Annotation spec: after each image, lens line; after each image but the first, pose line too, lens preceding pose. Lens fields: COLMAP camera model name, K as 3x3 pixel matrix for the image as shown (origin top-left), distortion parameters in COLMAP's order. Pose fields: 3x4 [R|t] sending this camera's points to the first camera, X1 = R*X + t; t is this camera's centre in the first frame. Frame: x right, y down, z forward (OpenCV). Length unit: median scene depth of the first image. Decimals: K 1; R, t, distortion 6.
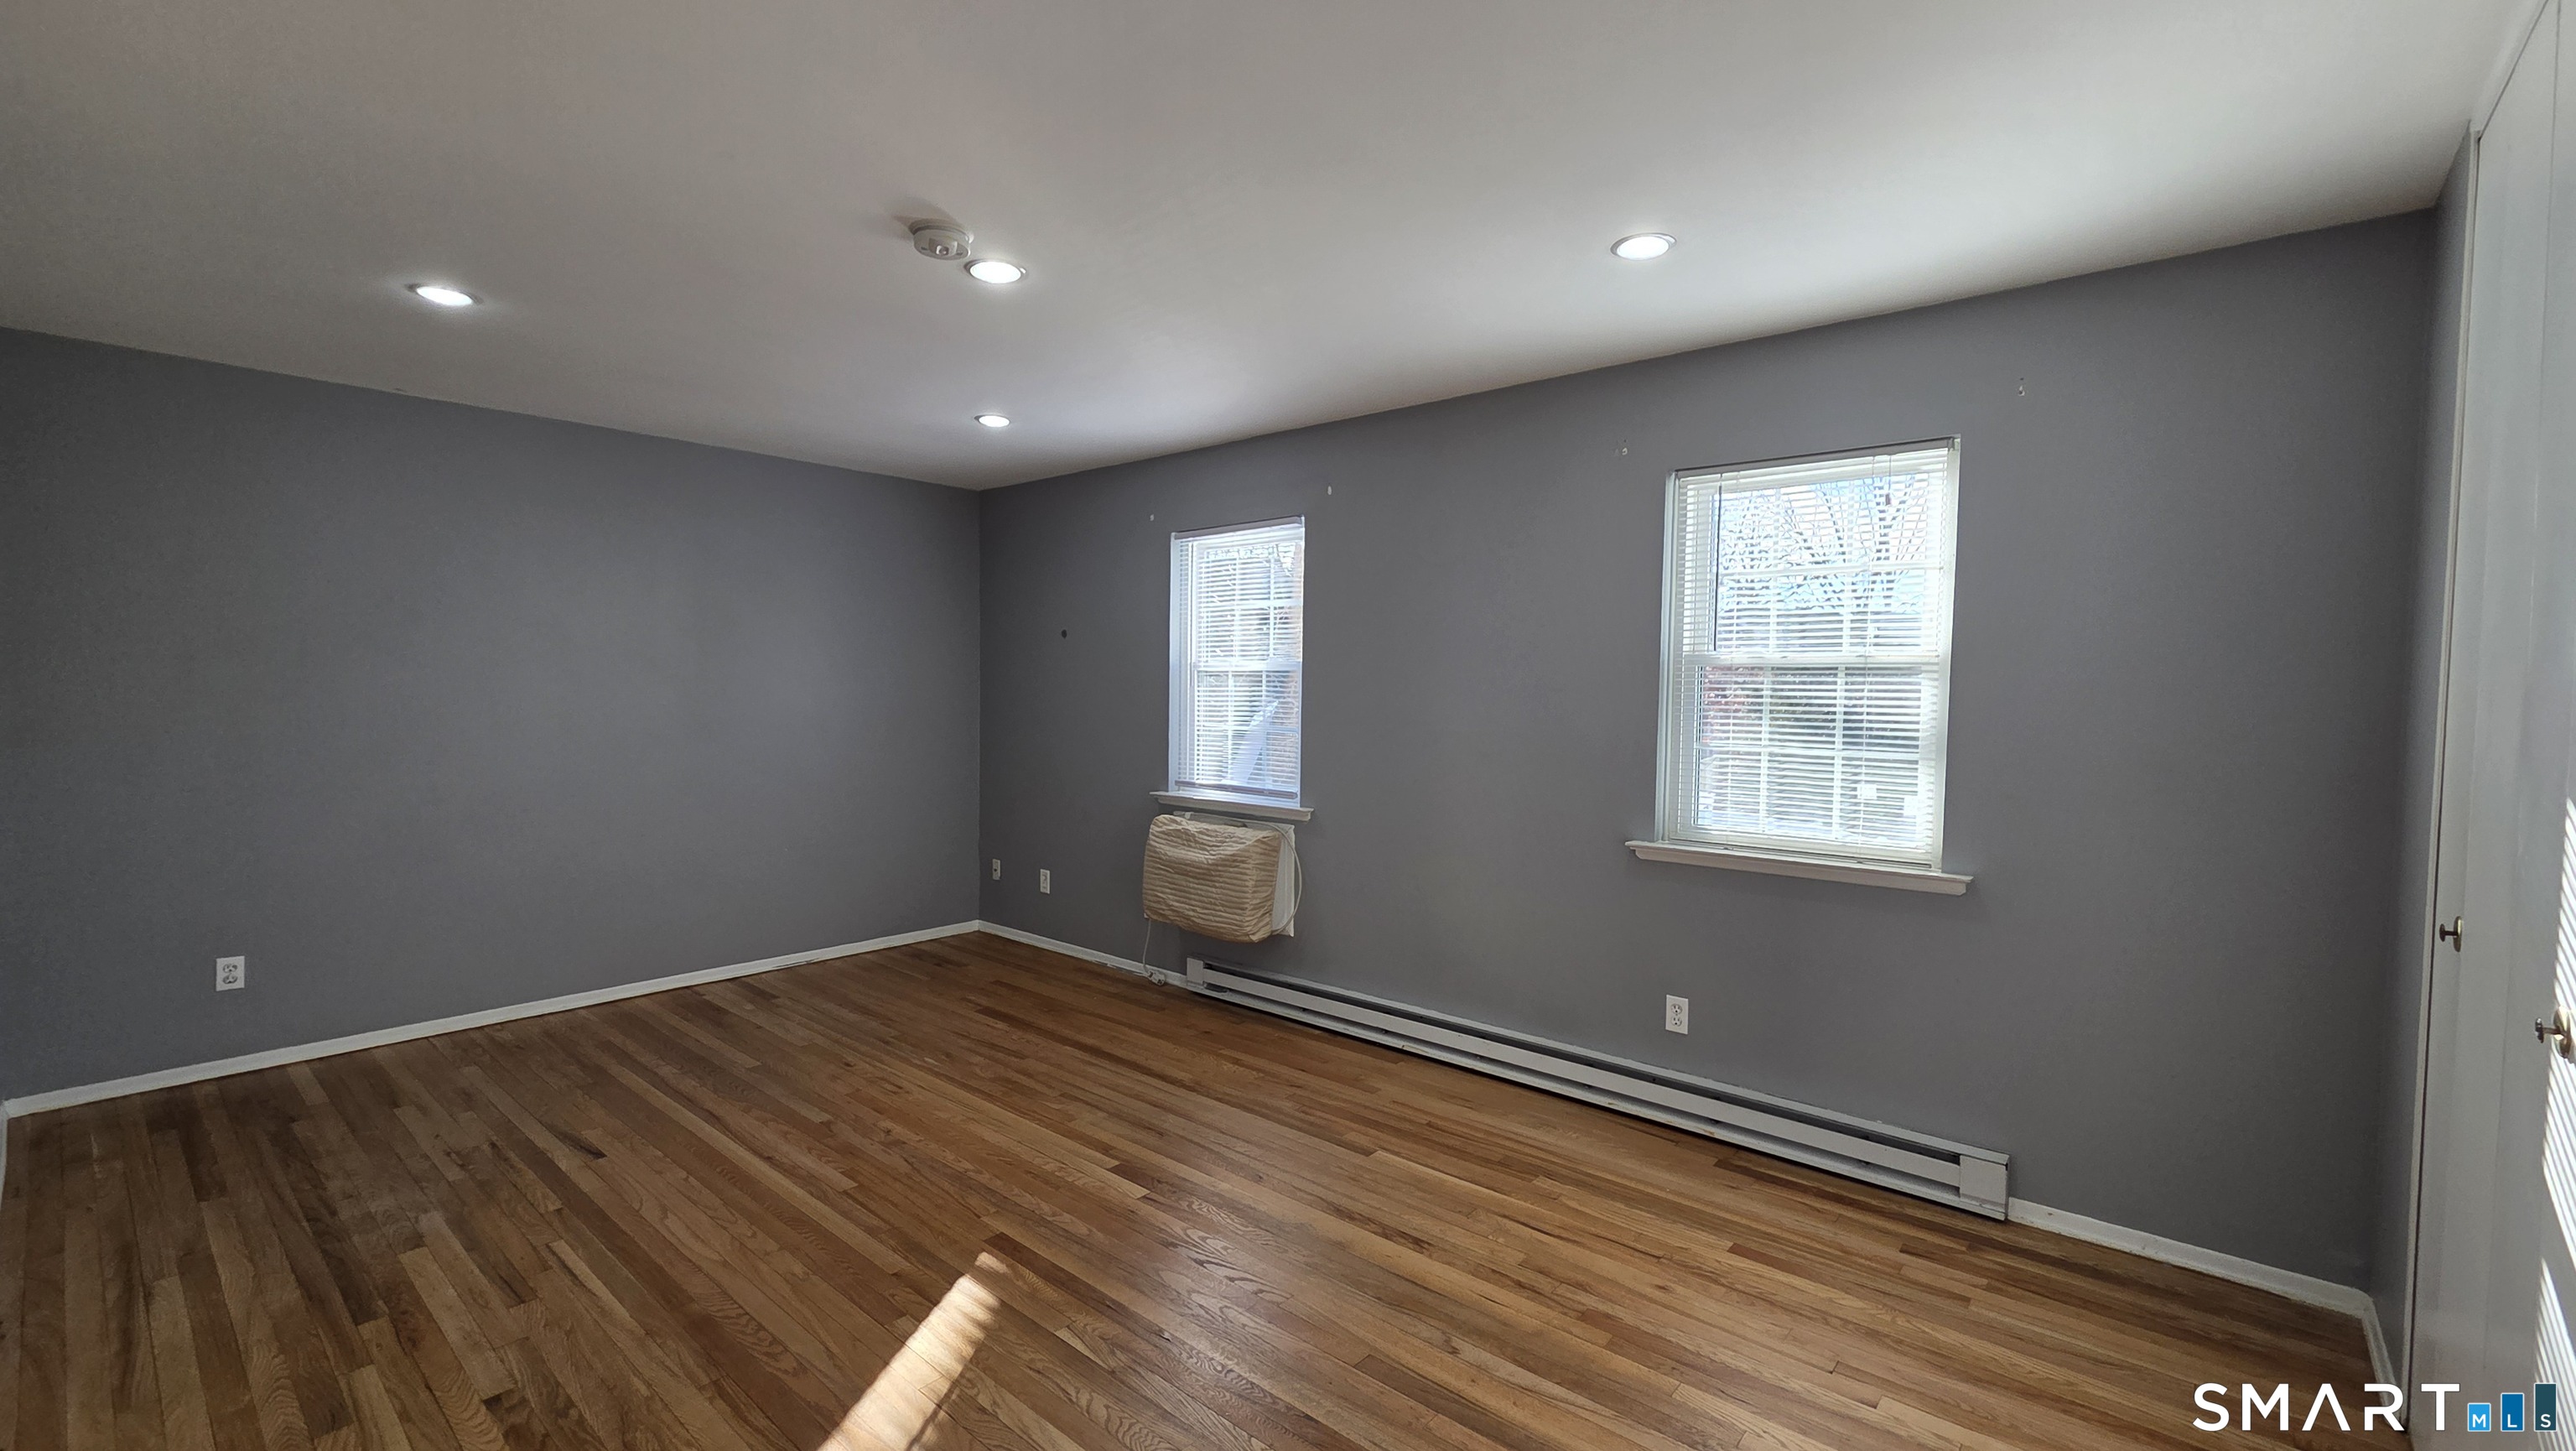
lens RADIAL K [[1019.2, 0, 1288.1], [0, 1019.2, 735.9], [0, 0, 1]] dist [0.001003, 0.000119]
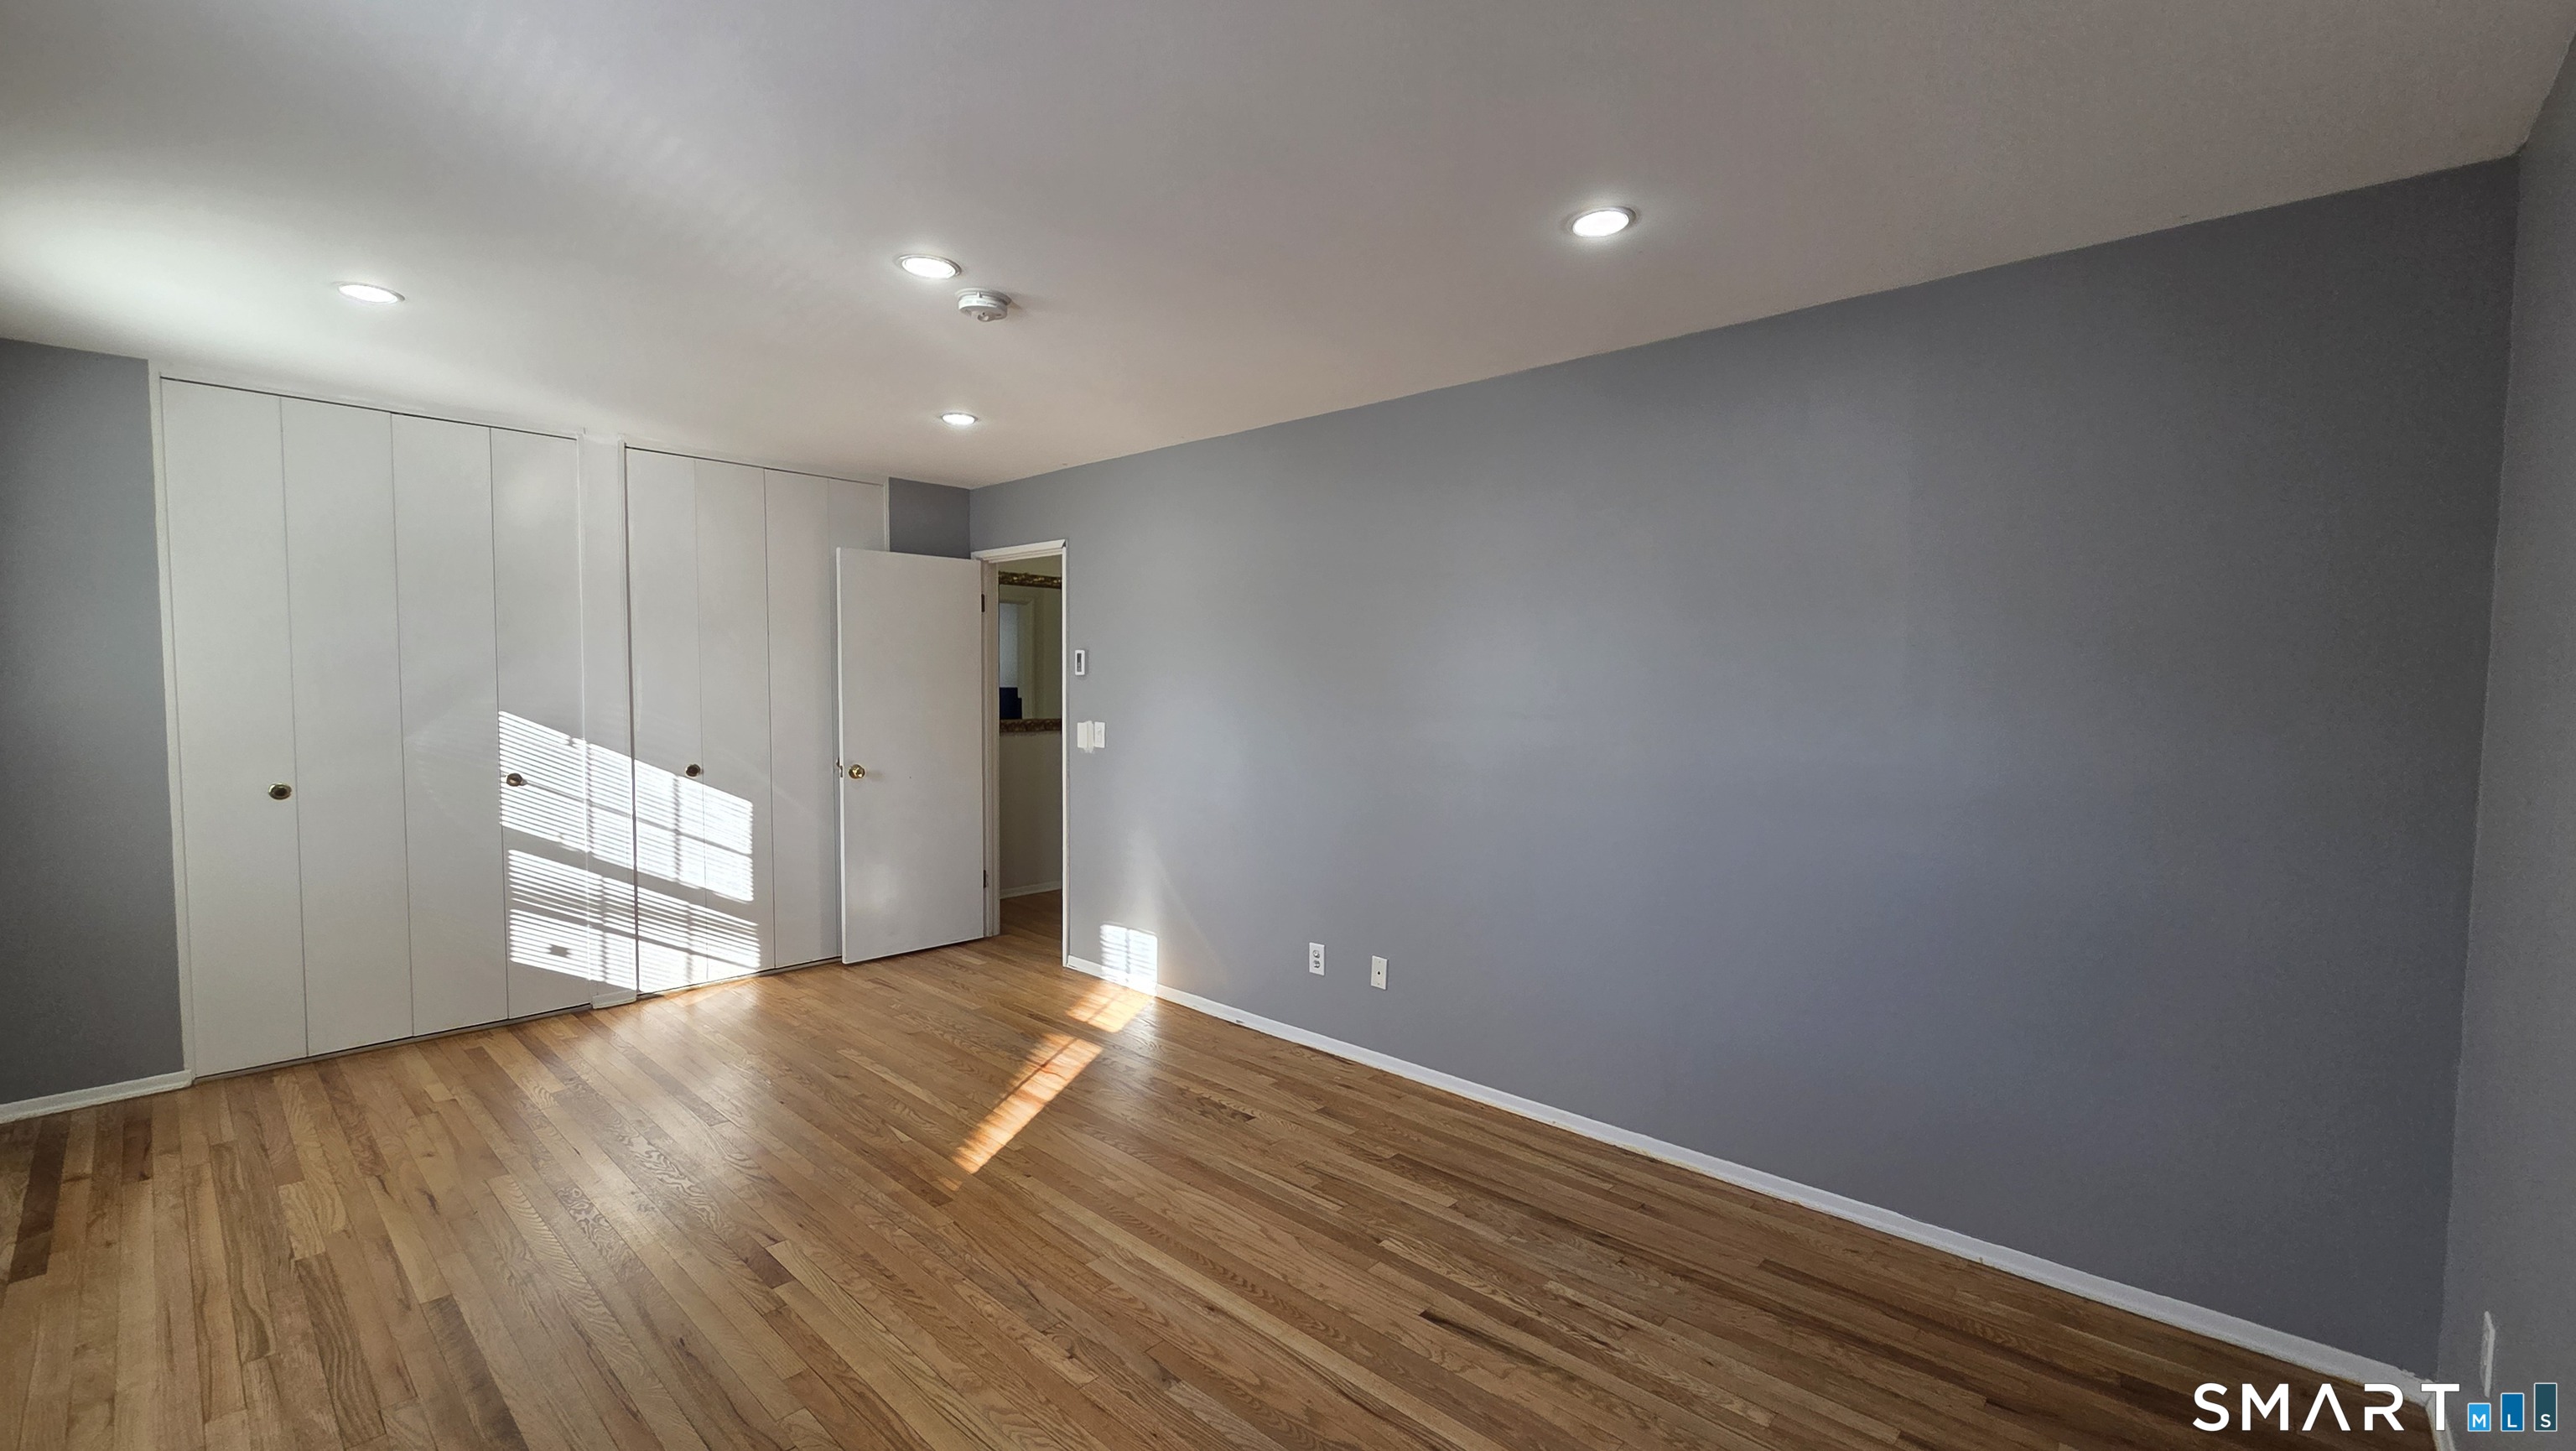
lens RADIAL K [[1019.2, 0, 1288.1], [0, 1019.2, 735.9], [0, 0, 1]] dist [0.001003, 0.000119]
pose [[-0.999209, -0.023052, 0.032419, -0.694894], [-0.019748, 0.994913, 0.098782, -0.120639], [-0.034531, 0.098064, -0.994581, 2.065704]]
